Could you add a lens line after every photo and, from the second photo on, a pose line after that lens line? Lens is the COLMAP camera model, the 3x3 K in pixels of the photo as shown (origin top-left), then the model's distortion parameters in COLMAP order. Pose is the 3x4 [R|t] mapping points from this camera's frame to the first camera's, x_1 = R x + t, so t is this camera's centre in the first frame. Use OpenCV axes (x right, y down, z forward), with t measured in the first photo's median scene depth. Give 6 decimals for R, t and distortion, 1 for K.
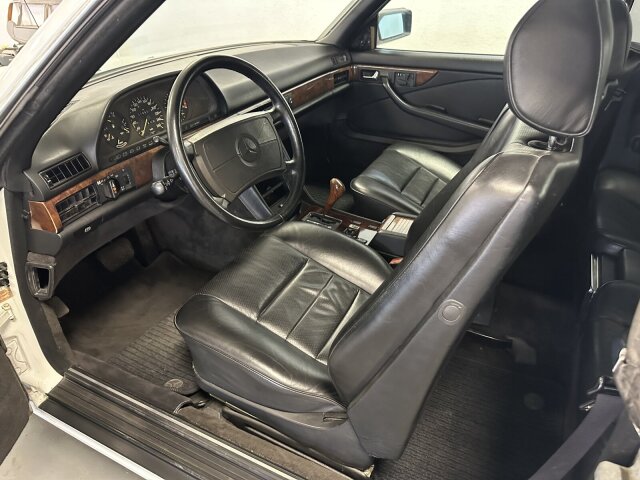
lens RADIAL K [[445.4, 0, 320.0], [0, 445.4, 240.0], [0, 0, 1]] dist [0.050668, -0.093022]
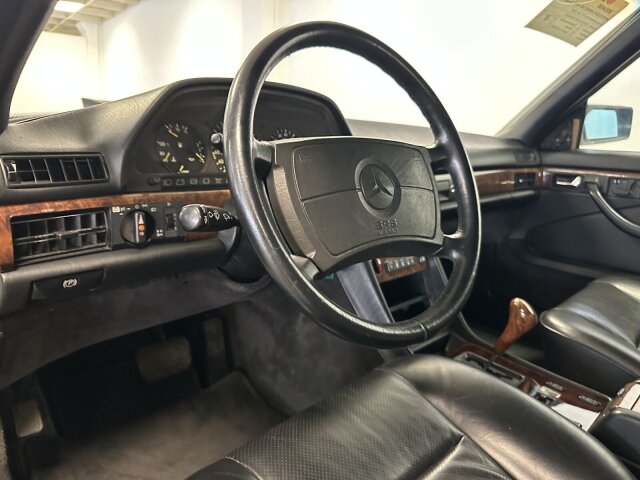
lens RADIAL K [[445.4, 0, 320.0], [0, 445.4, 240.0], [0, 0, 1]] dist [0.050668, -0.093022]
pose [[0.945144, 0.113705, -0.306225, -0.040139], [-0.208743, 0.931314, -0.298463, 0.017702], [0.251255, 0.346013, 0.903961, 0.363447]]
